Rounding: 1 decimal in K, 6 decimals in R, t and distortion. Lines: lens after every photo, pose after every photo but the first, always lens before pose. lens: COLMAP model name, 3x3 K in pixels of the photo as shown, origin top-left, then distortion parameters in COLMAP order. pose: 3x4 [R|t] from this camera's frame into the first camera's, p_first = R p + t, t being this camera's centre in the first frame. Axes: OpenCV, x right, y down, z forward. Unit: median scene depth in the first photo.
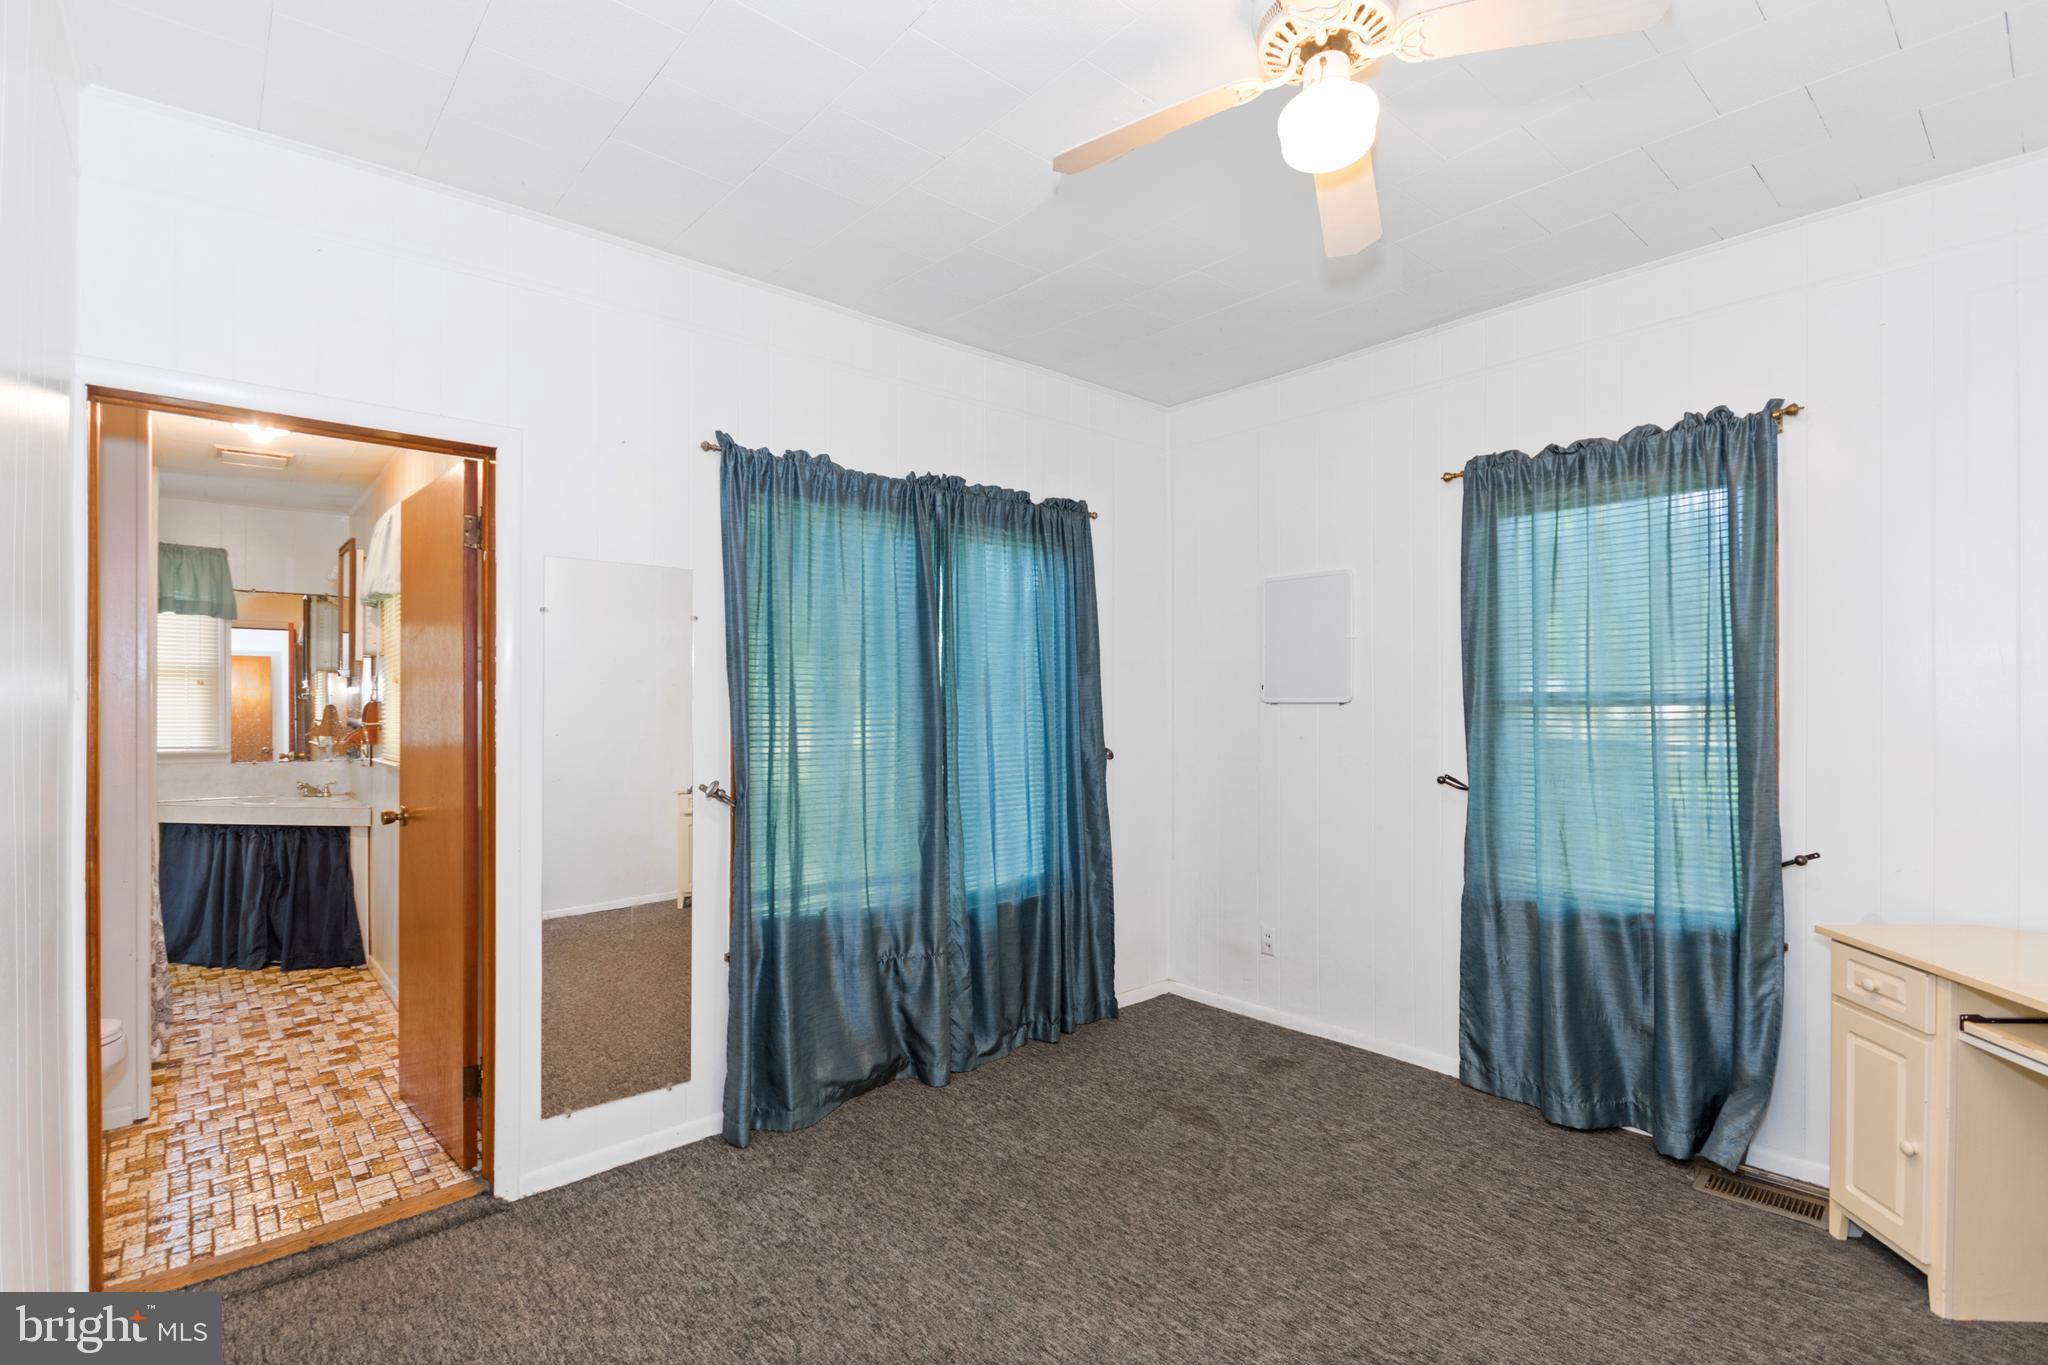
lens RADIAL K [[956.2, 0, 1029.4], [0, 956.2, 717.6], [0, 0, 1]] dist [-0.002011, -0.000431]
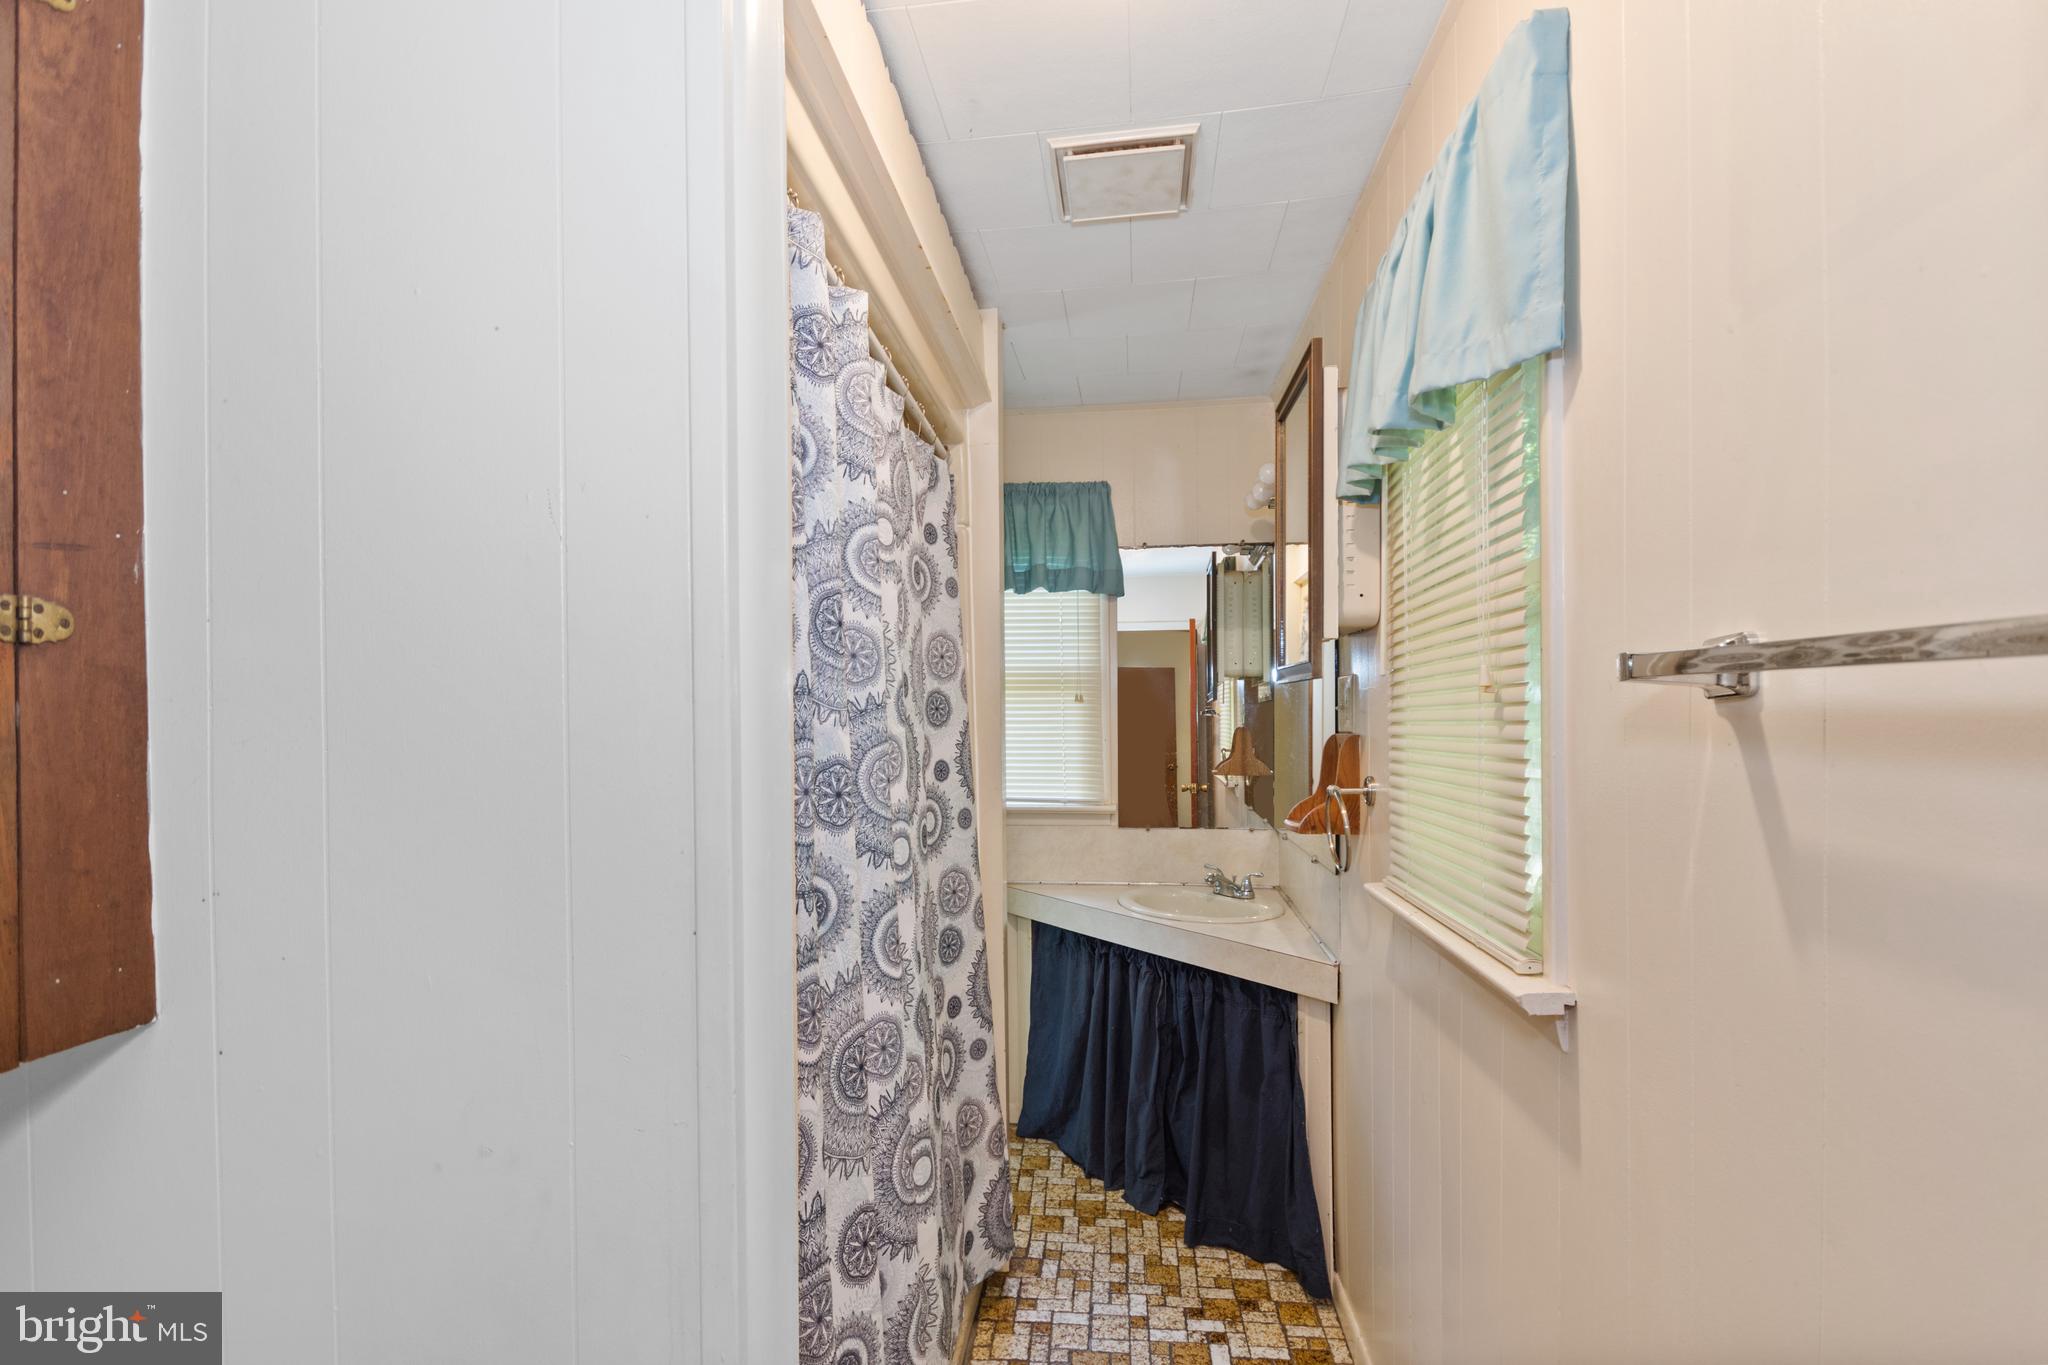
lens RADIAL K [[956.2, 0, 1029.4], [0, 956.2, 717.6], [0, 0, 1]] dist [-0.002011, -0.000431]
pose [[0.678497, -0.007760, -0.734562, -0.442549], [0.006709, 0.999968, -0.004368, -0.022684], [0.734572, -0.001964, 0.678528, 0.566656]]
